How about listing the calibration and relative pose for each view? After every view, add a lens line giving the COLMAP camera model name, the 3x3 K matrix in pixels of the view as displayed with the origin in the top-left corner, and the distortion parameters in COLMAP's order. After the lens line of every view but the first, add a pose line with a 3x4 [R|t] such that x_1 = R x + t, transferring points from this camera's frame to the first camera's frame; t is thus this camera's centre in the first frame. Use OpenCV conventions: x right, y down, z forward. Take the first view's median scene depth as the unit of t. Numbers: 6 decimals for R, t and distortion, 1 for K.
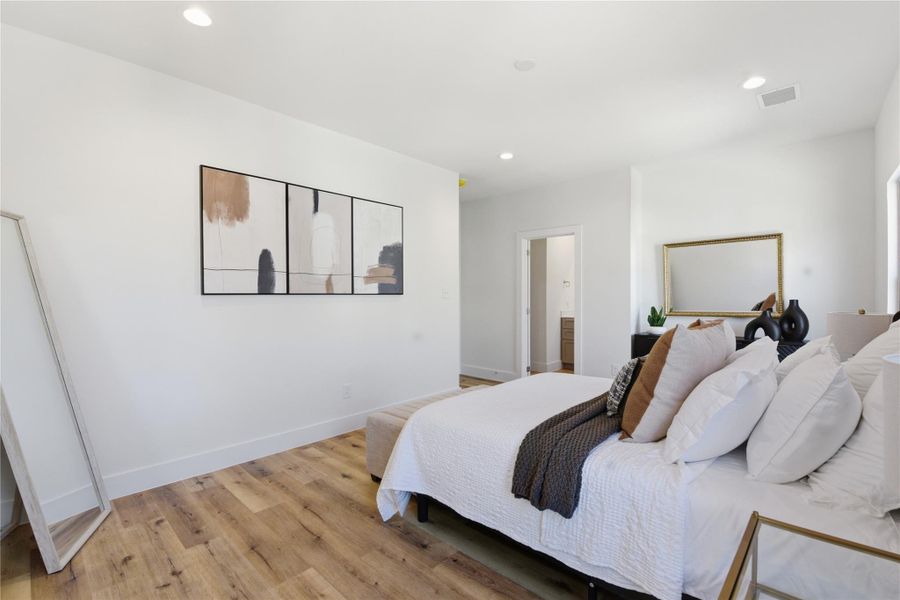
lens RADIAL K [[410.4, 0, 457.4], [0, 410.4, 301.0], [0, 0, 1]] dist [-0.000787, -0.011015]
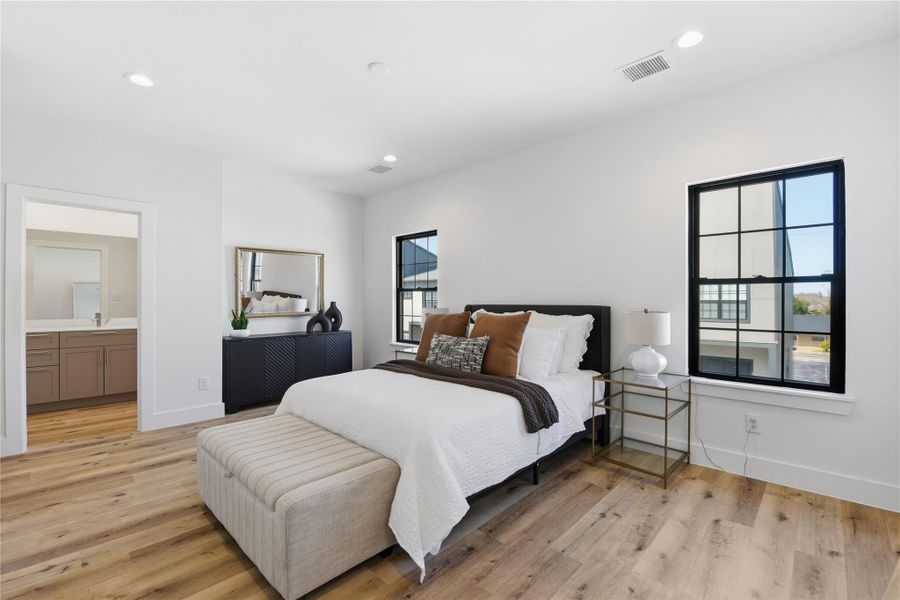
lens RADIAL K [[410.4, 0, 457.4], [0, 410.4, 301.0], [0, 0, 1]] dist [-0.000787, -0.011015]
pose [[-0.024564, 0.002061, 0.999696, -1.070033], [0.011043, 0.999937, -0.001791, 0.001727], [-0.999637, 0.010996, -0.024586, 1.051055]]
